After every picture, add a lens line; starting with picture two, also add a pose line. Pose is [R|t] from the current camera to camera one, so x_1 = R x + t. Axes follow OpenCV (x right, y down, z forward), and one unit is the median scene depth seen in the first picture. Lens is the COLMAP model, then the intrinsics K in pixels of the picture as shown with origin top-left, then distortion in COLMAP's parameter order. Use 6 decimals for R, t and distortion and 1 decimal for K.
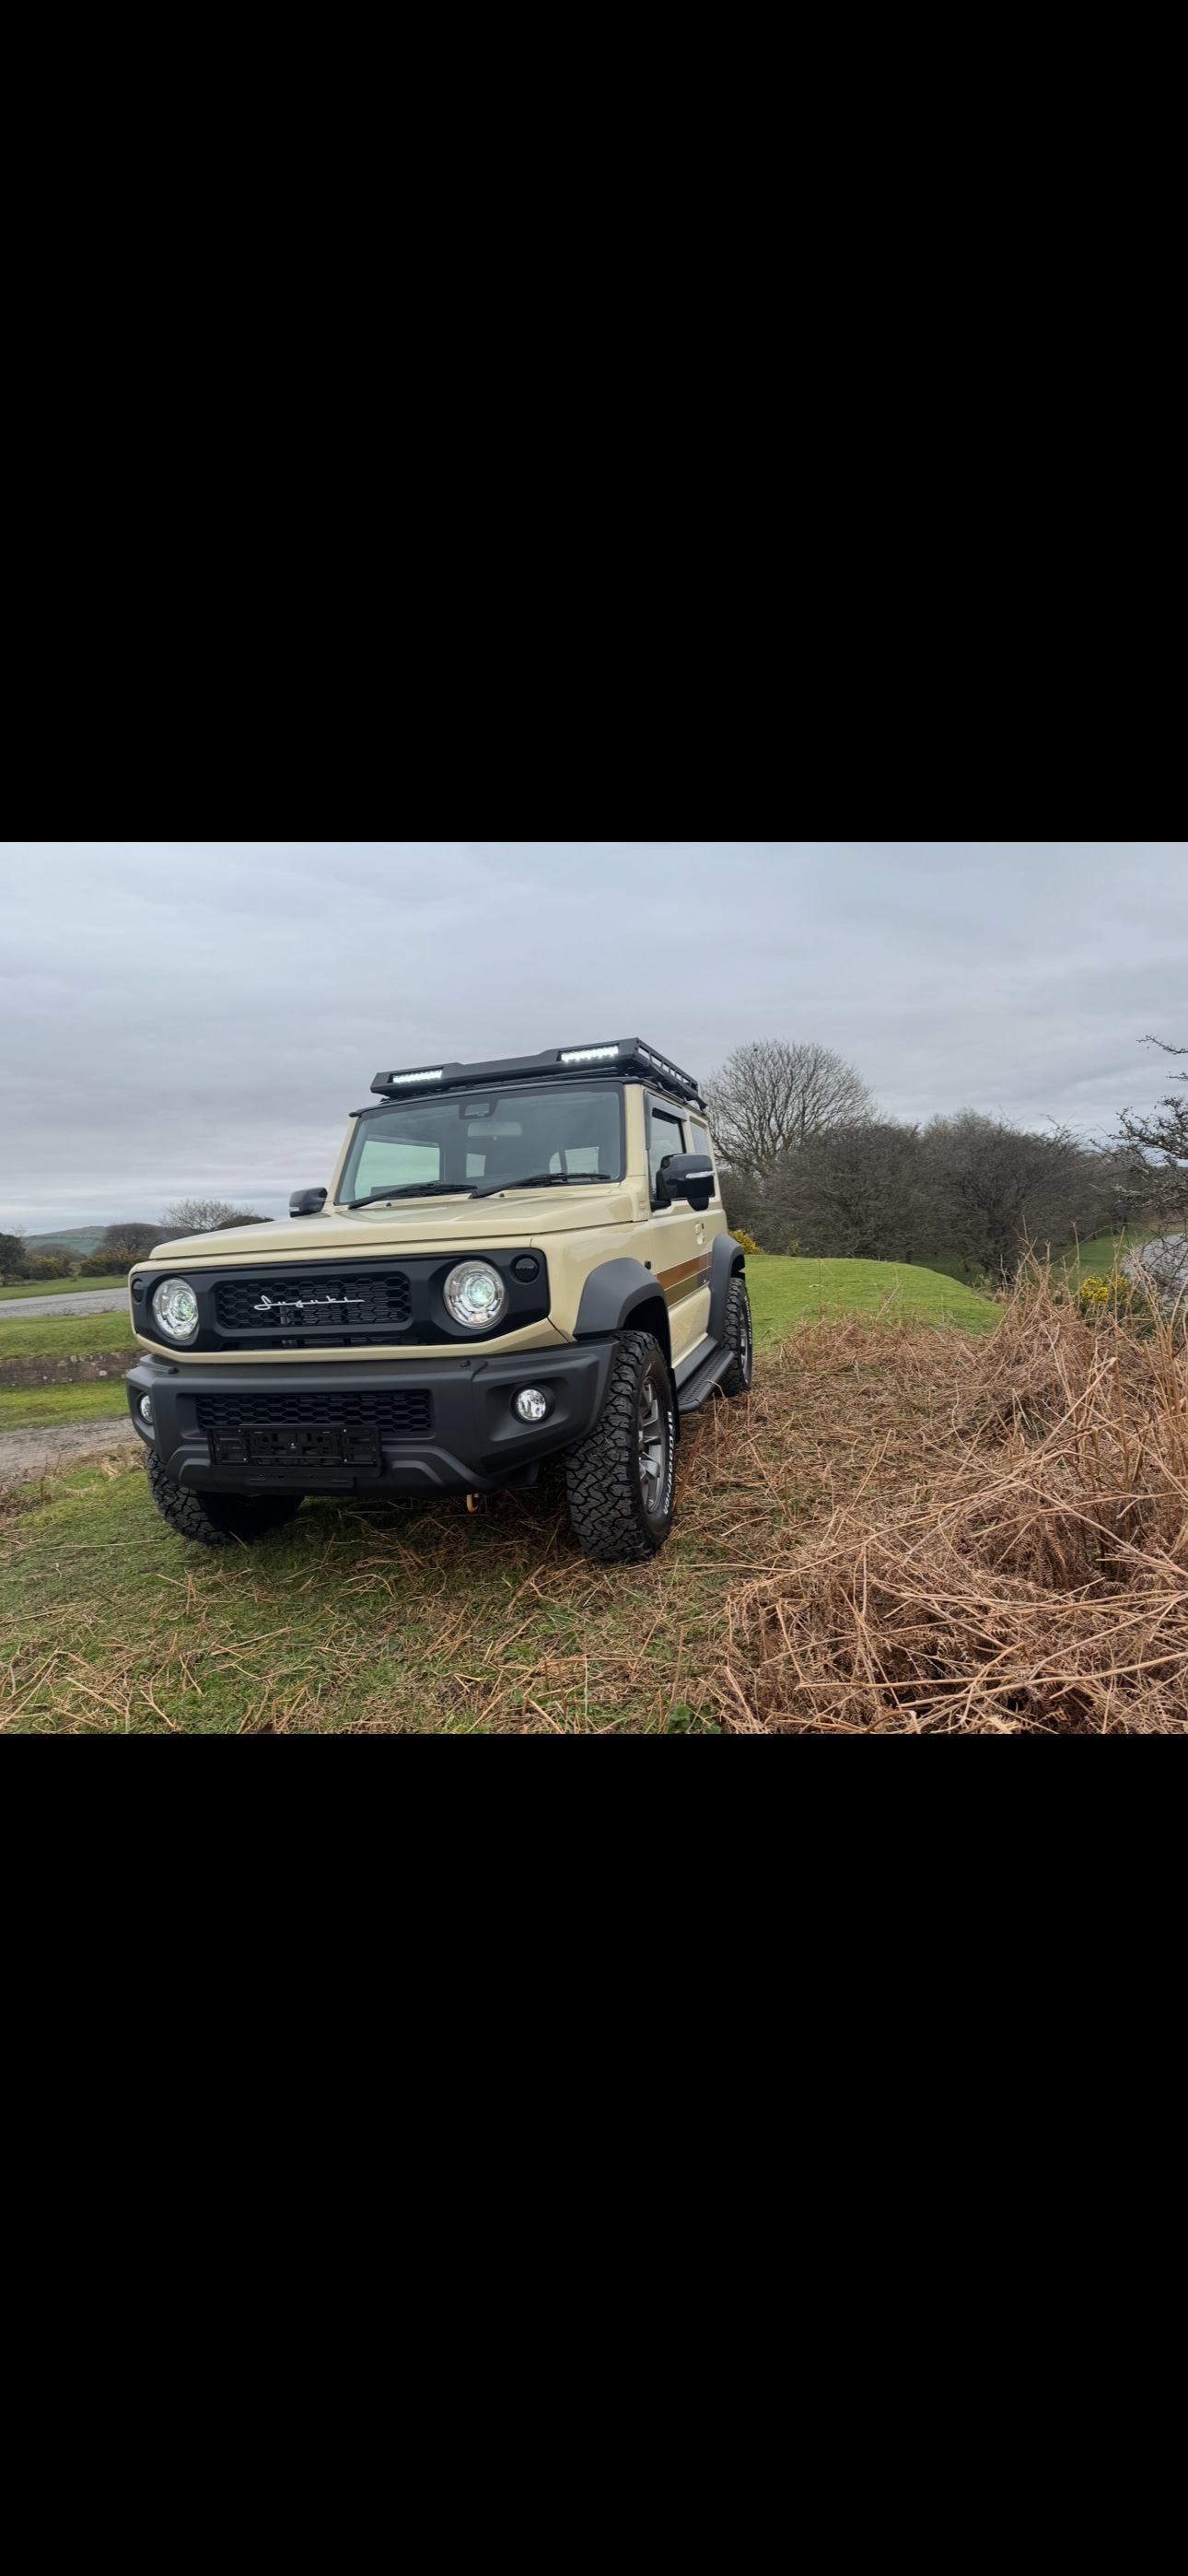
lens RADIAL K [[875.3, 0, 568.7], [0, 875.3, 1280.2], [0, 0, 1]] dist [0.000260, 0.000001]
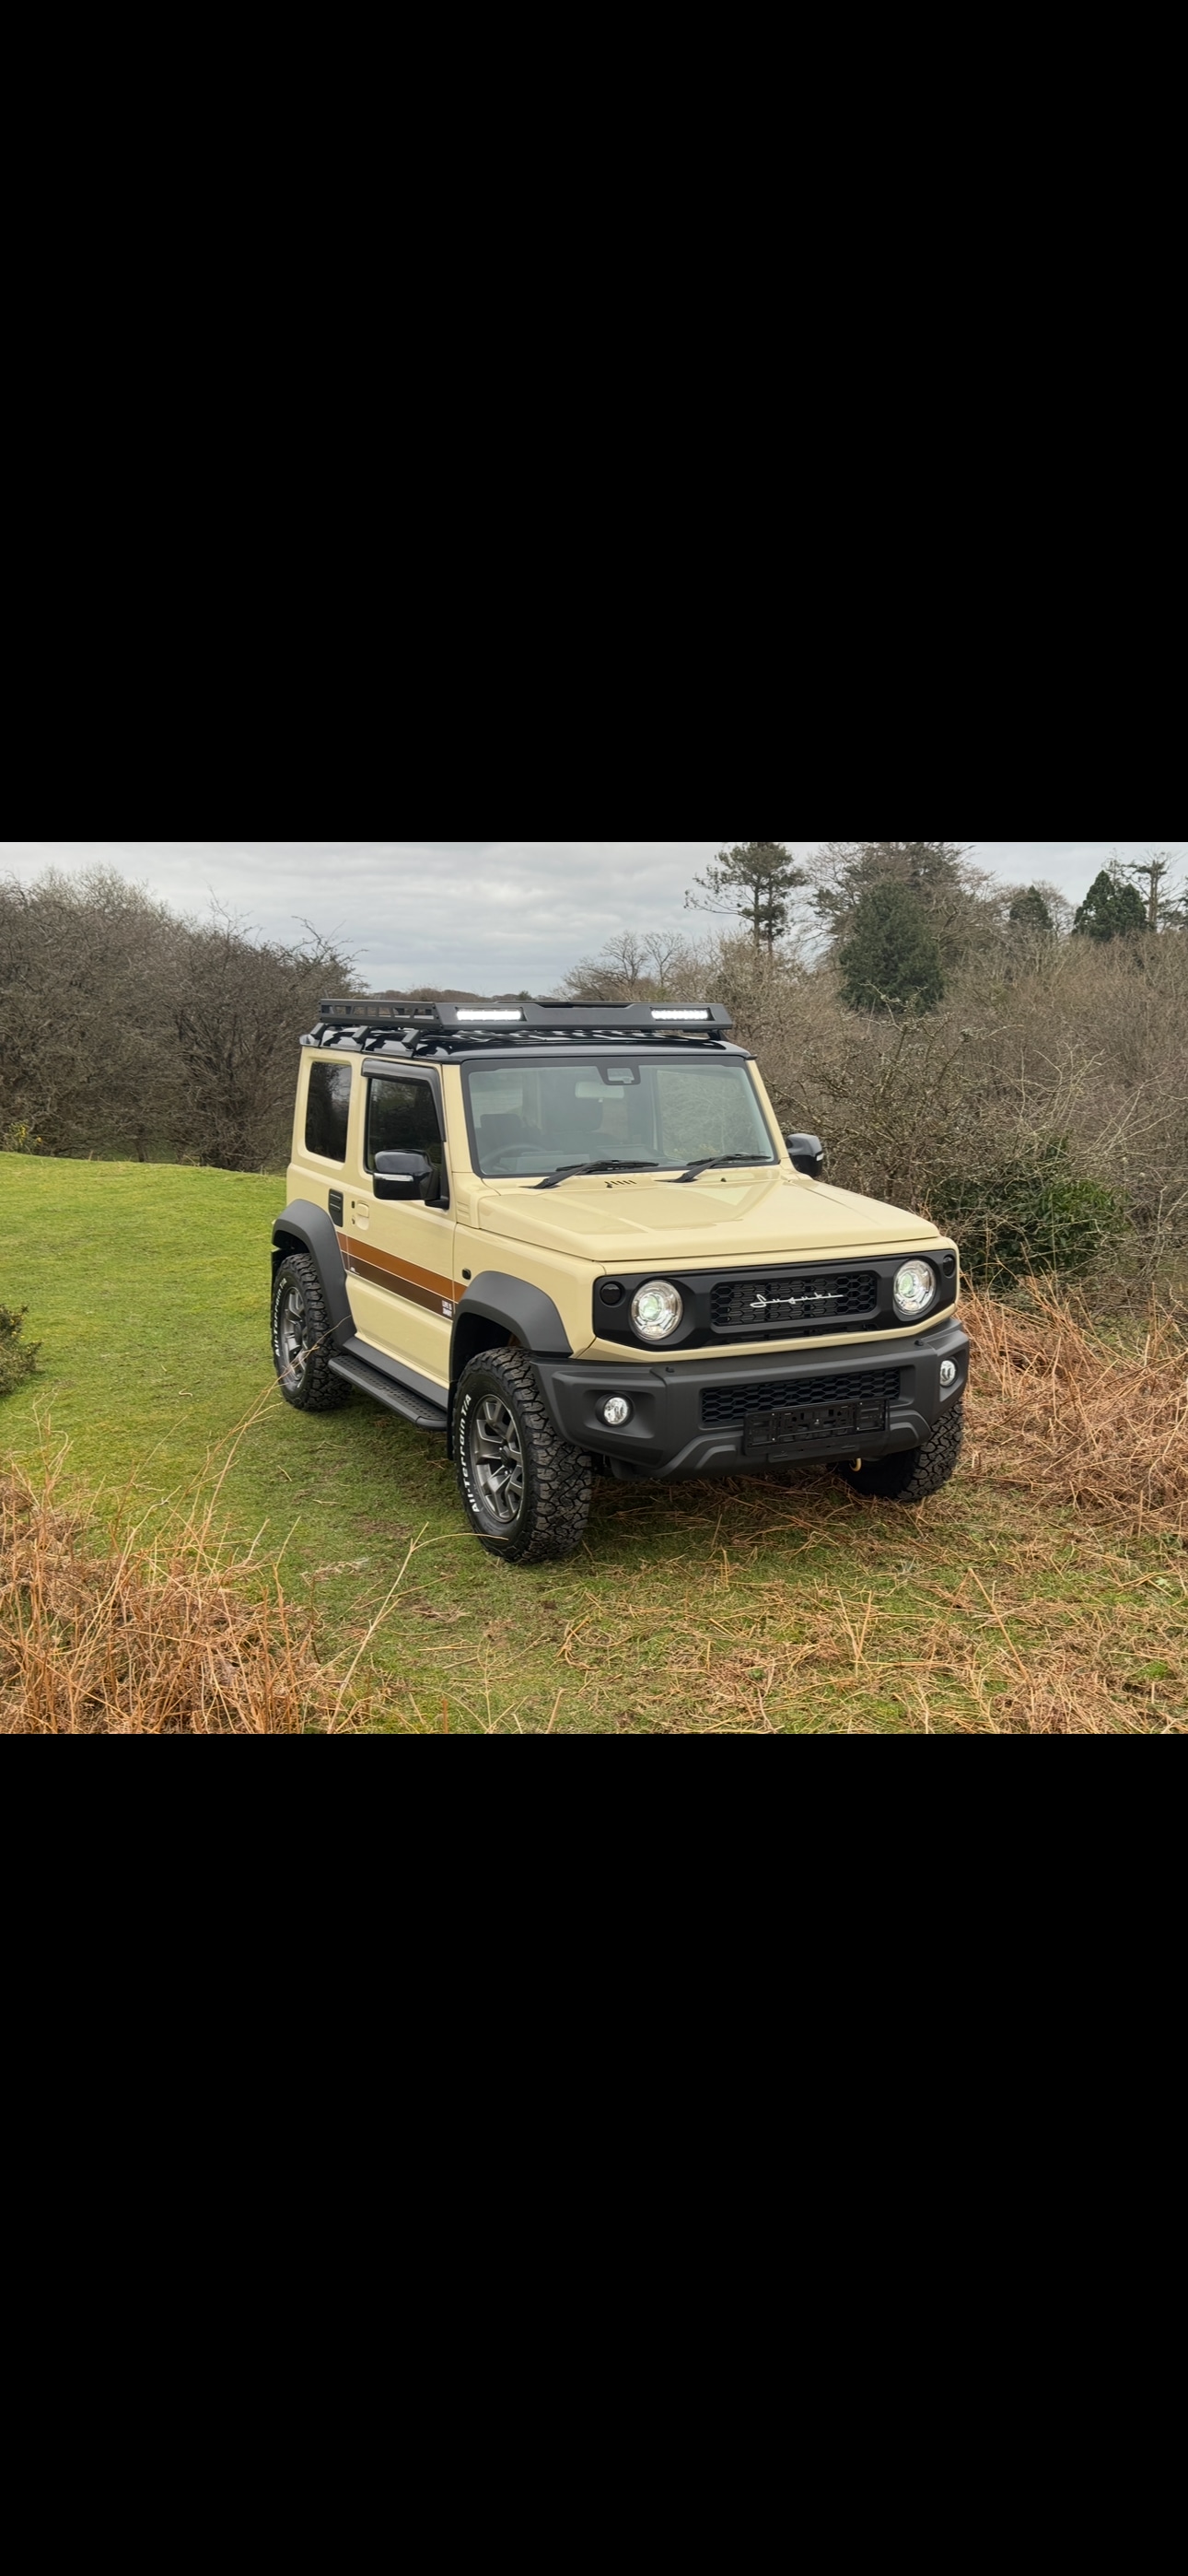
lens RADIAL K [[1841.0, 0, 594.0], [0, 1841.0, 1288.0], [0, 0, 1]] dist [0.000768, 0.000096]
pose [[0.702793, -0.041283, 0.710196, -2.068424], [-0.006638, 0.997891, 0.064575, -0.134143], [-0.711363, -0.050097, 0.701037, -0.463291]]
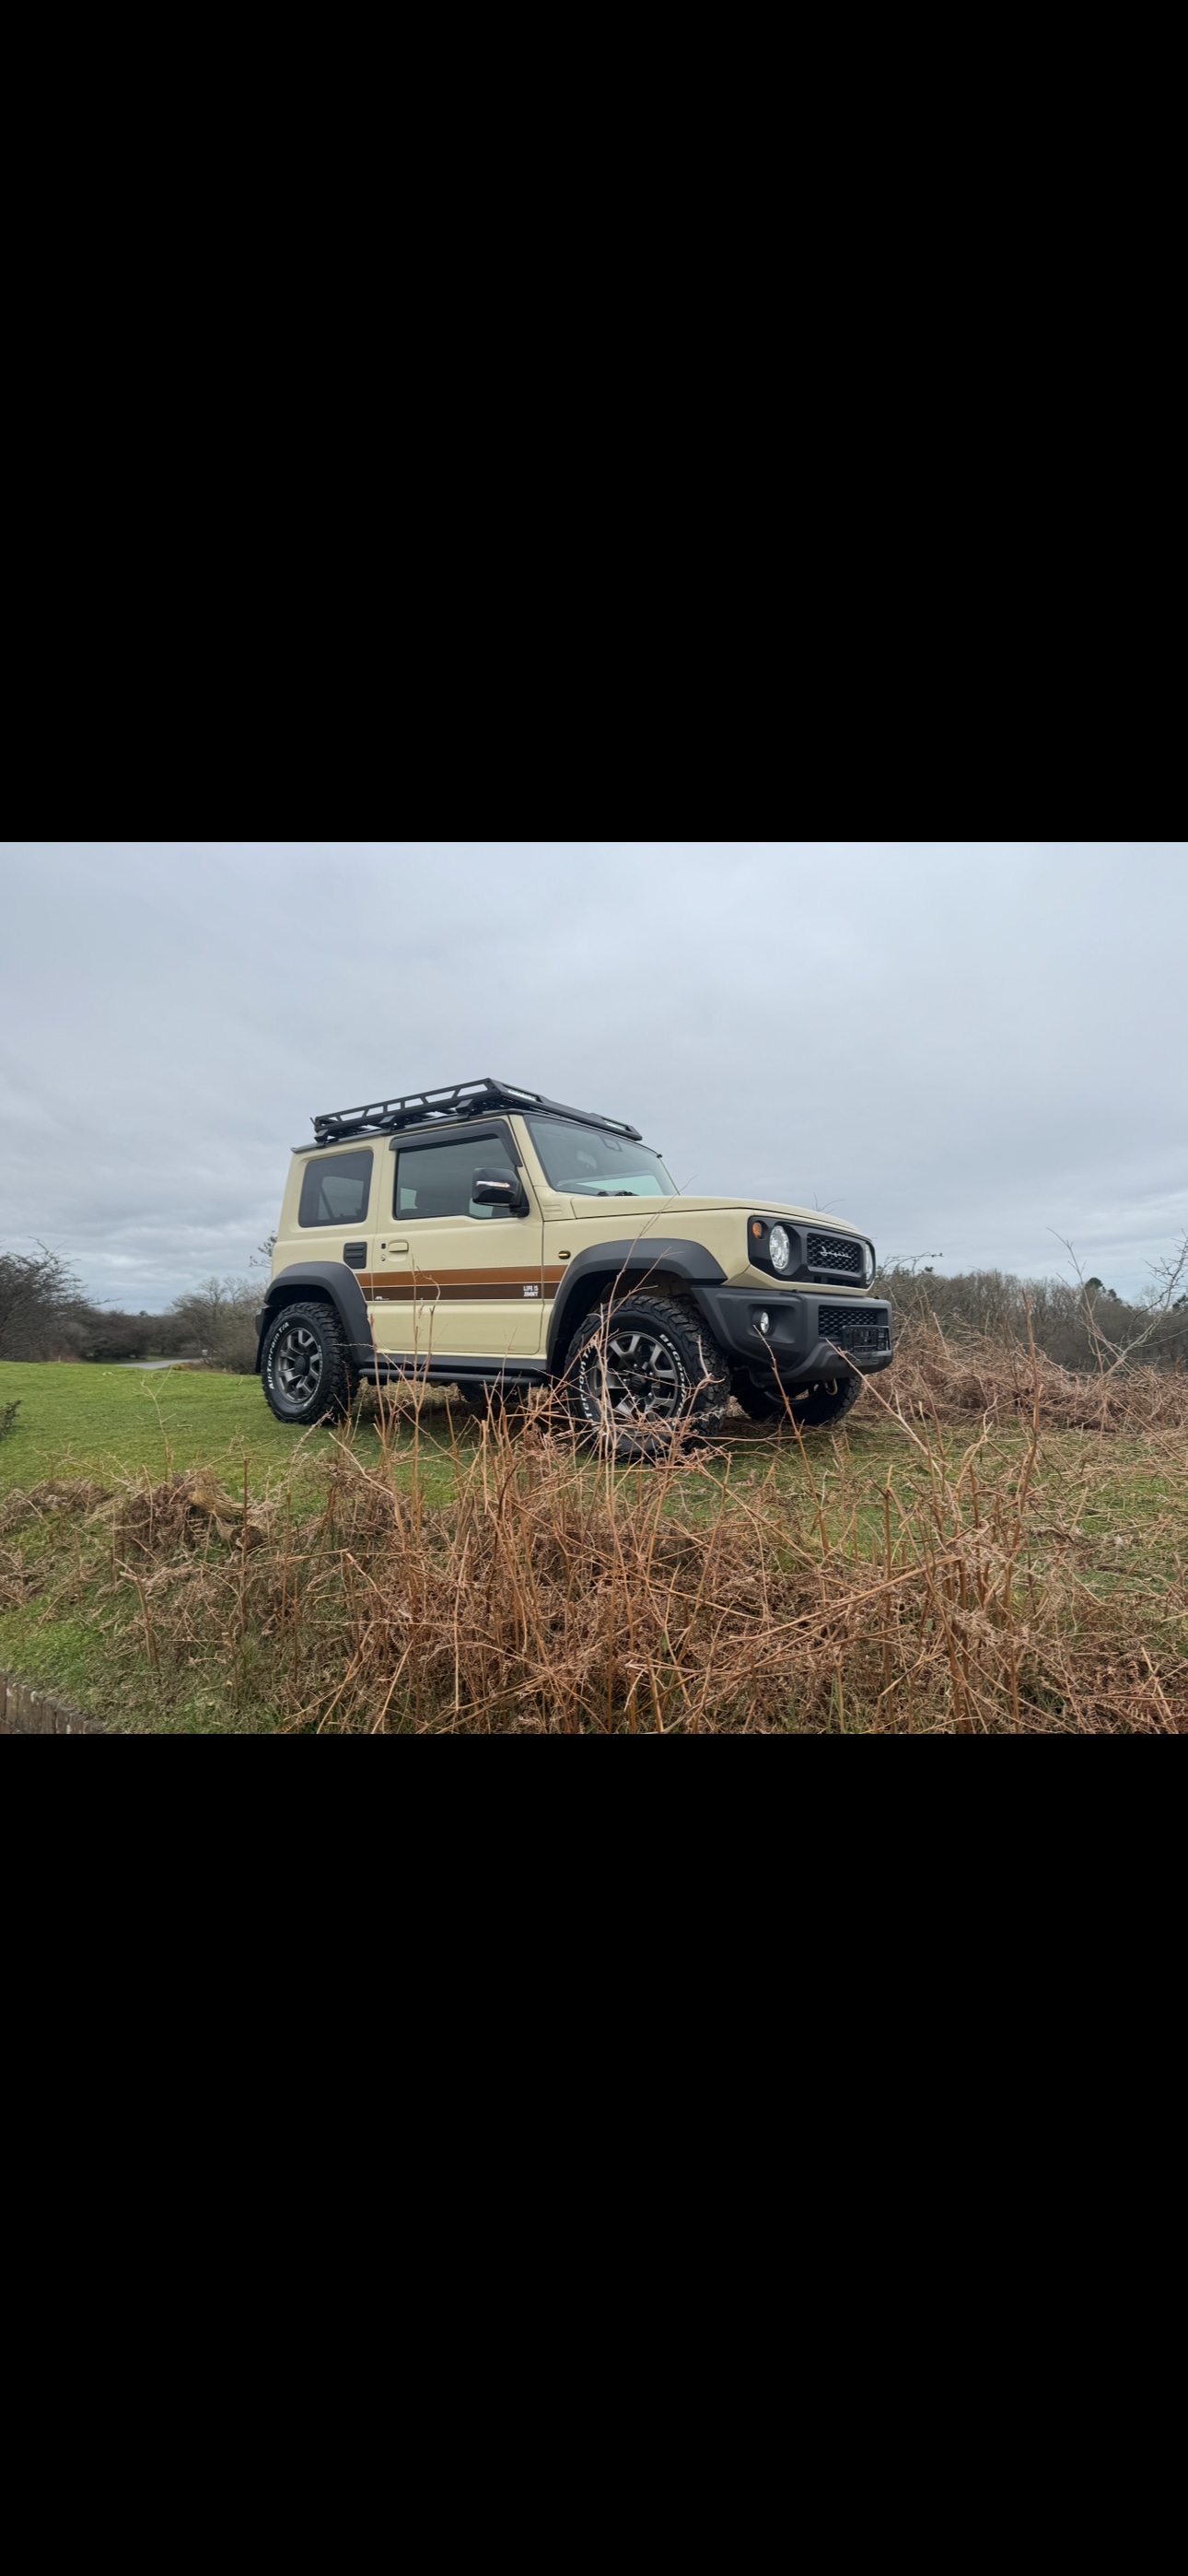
lens RADIAL K [[898.8, 0, 609.5], [0, 898.8, 1278.8], [0, 0, 1]] dist [0.000748, 0.000005]
pose [[0.296450, 0.132650, 0.945791, -1.856040], [0.039848, 0.987727, -0.151022, 0.282518], [-0.954217, 0.082458, 0.287526, 0.878230]]
